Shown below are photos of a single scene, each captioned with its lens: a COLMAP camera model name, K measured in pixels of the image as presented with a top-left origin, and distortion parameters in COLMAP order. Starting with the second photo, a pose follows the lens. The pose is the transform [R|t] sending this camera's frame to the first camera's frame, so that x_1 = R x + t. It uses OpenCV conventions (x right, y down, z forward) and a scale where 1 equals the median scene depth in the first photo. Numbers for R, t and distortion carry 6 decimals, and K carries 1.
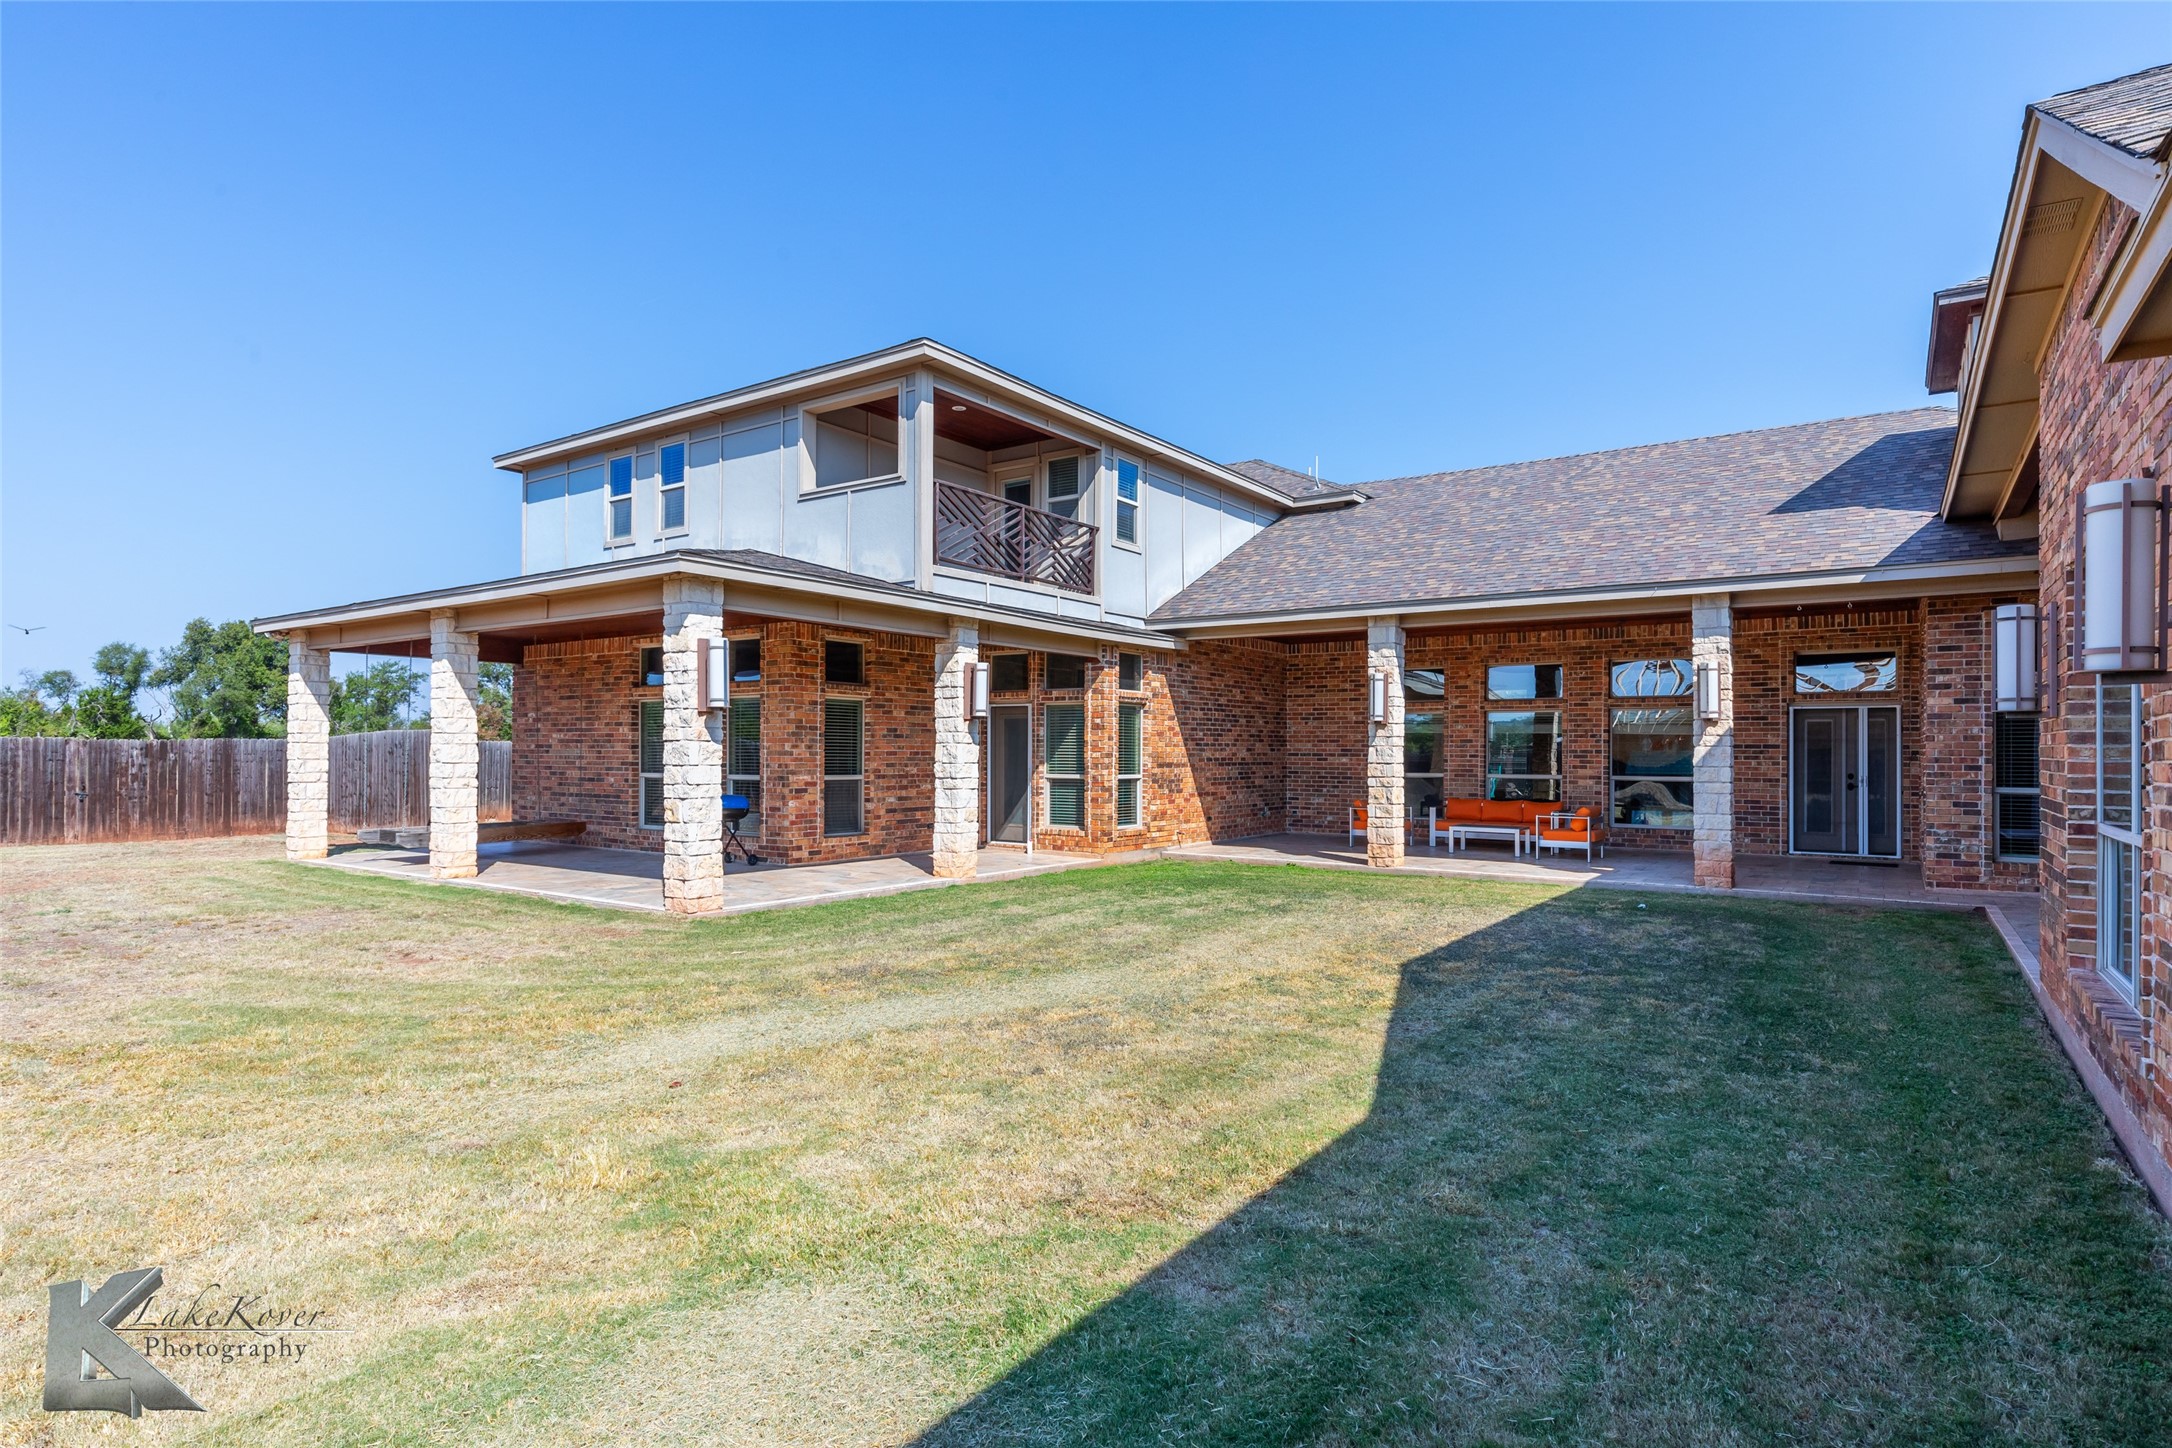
lens RADIAL K [[1155.6, 0, 1086.1], [0, 1155.6, 750.3], [0, 0, 1]] dist [-0.000088, -0.000024]
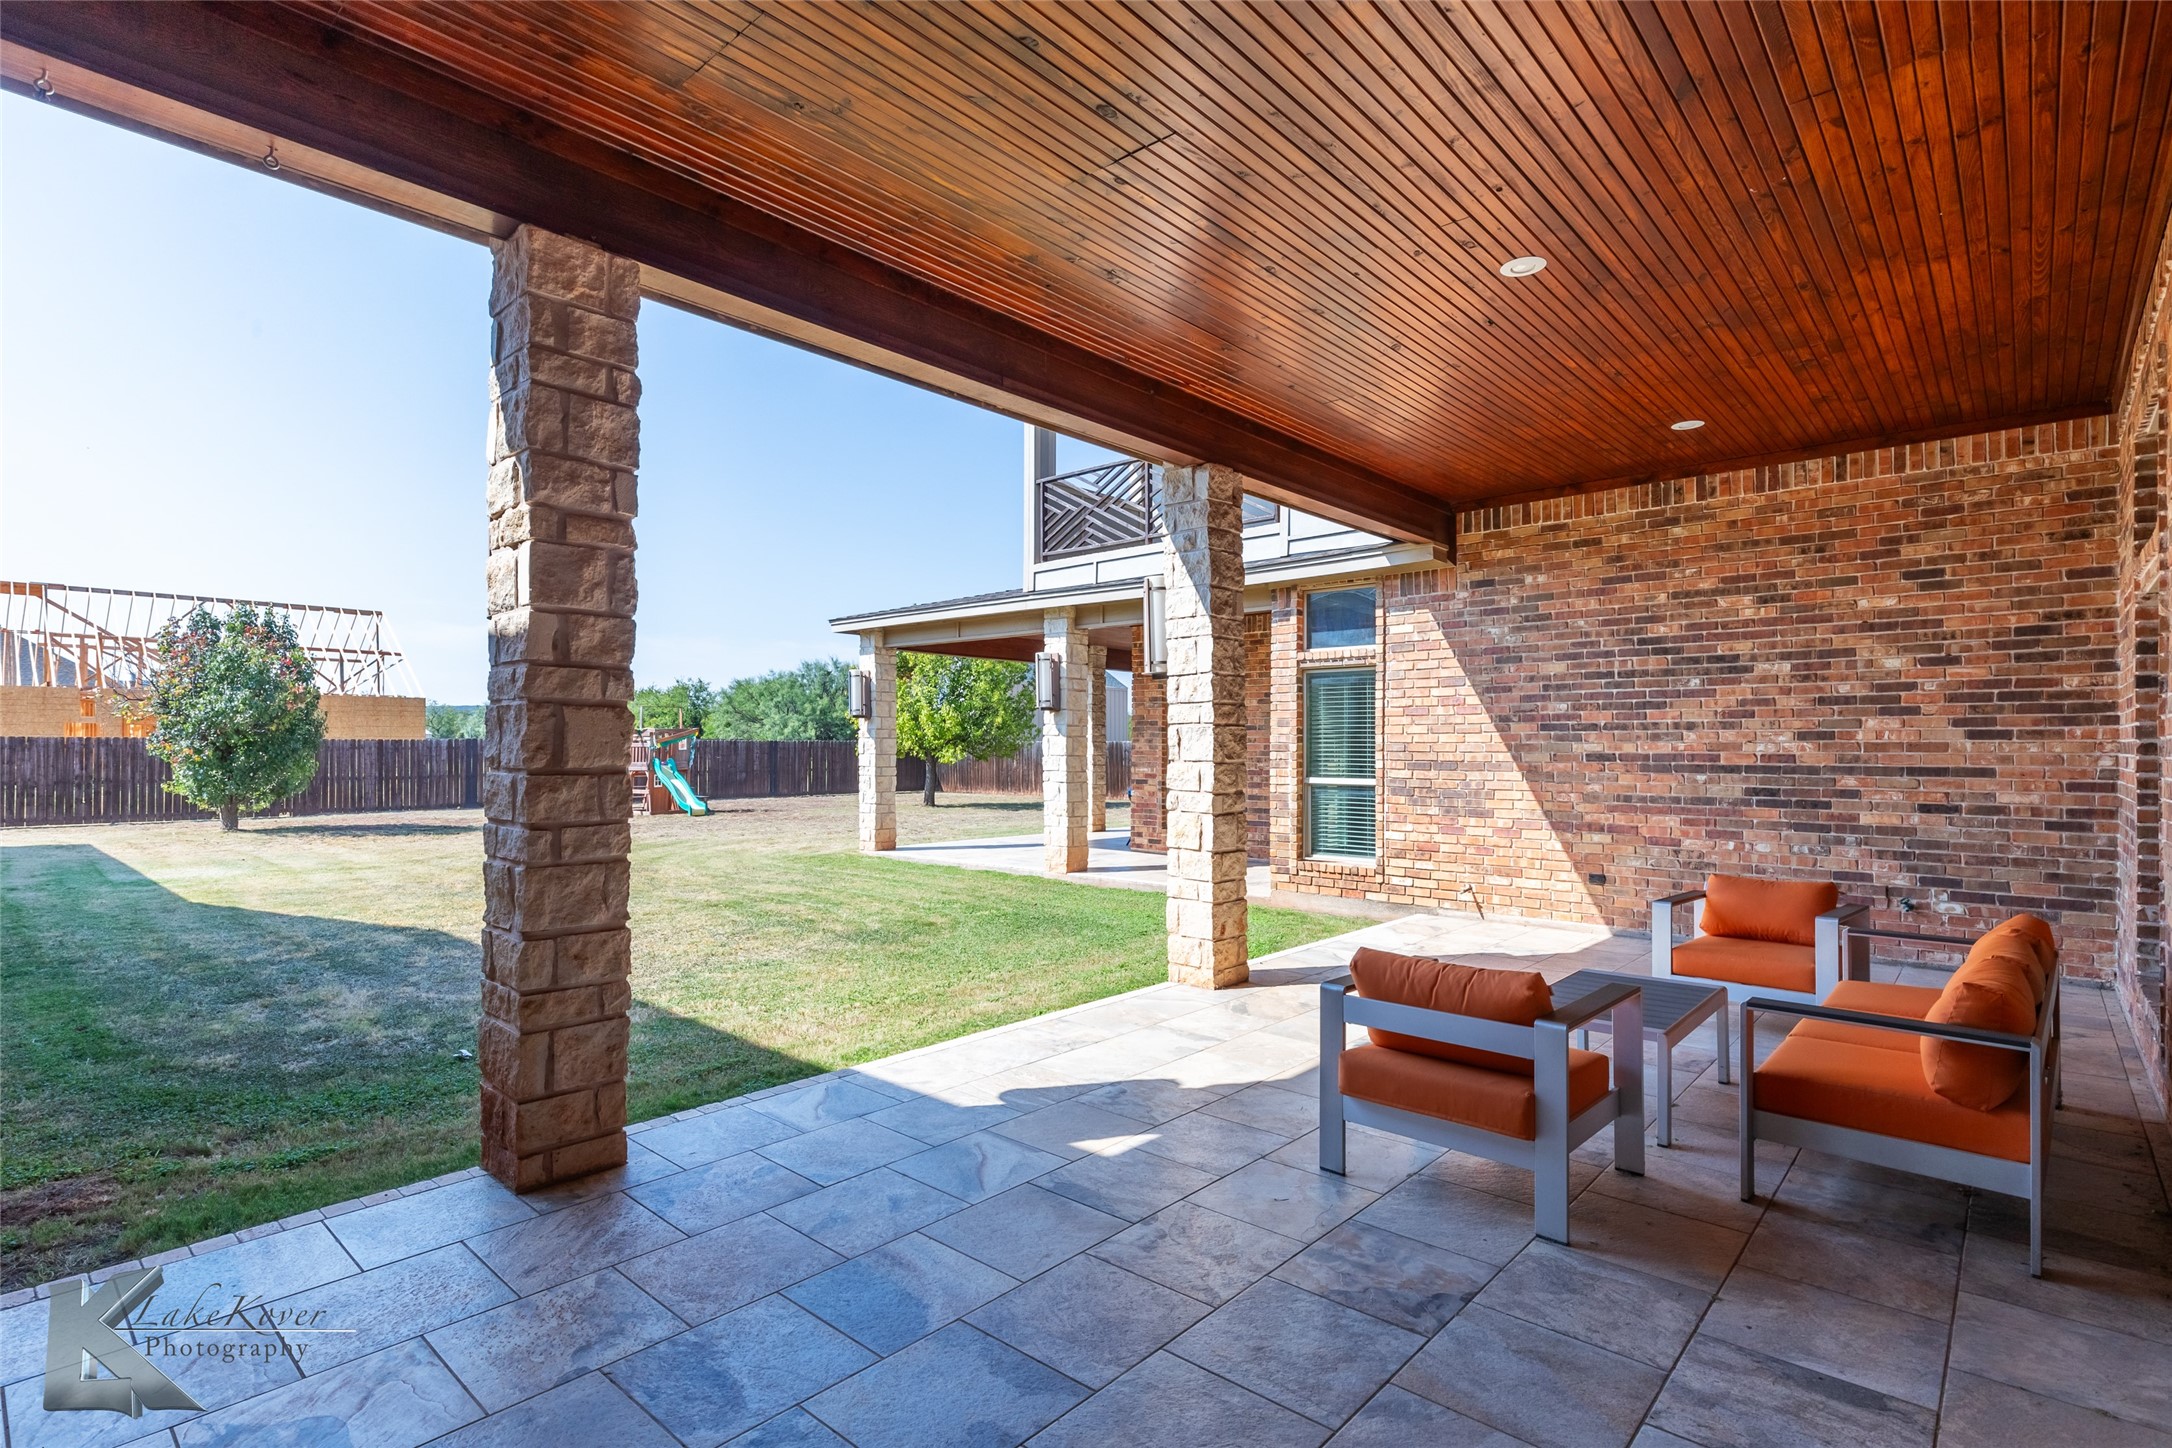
lens RADIAL K [[1049.7, 0, 1086.7], [0, 1049.7, 747.5], [0, 0, 1]] dist [-0.000022, -0.000026]
pose [[-0.125955, -0.003374, -0.992030, 0.634255], [0.000882, 0.999993, -0.003513, 0.005735], [0.992036, -0.001318, -0.125952, 0.931575]]
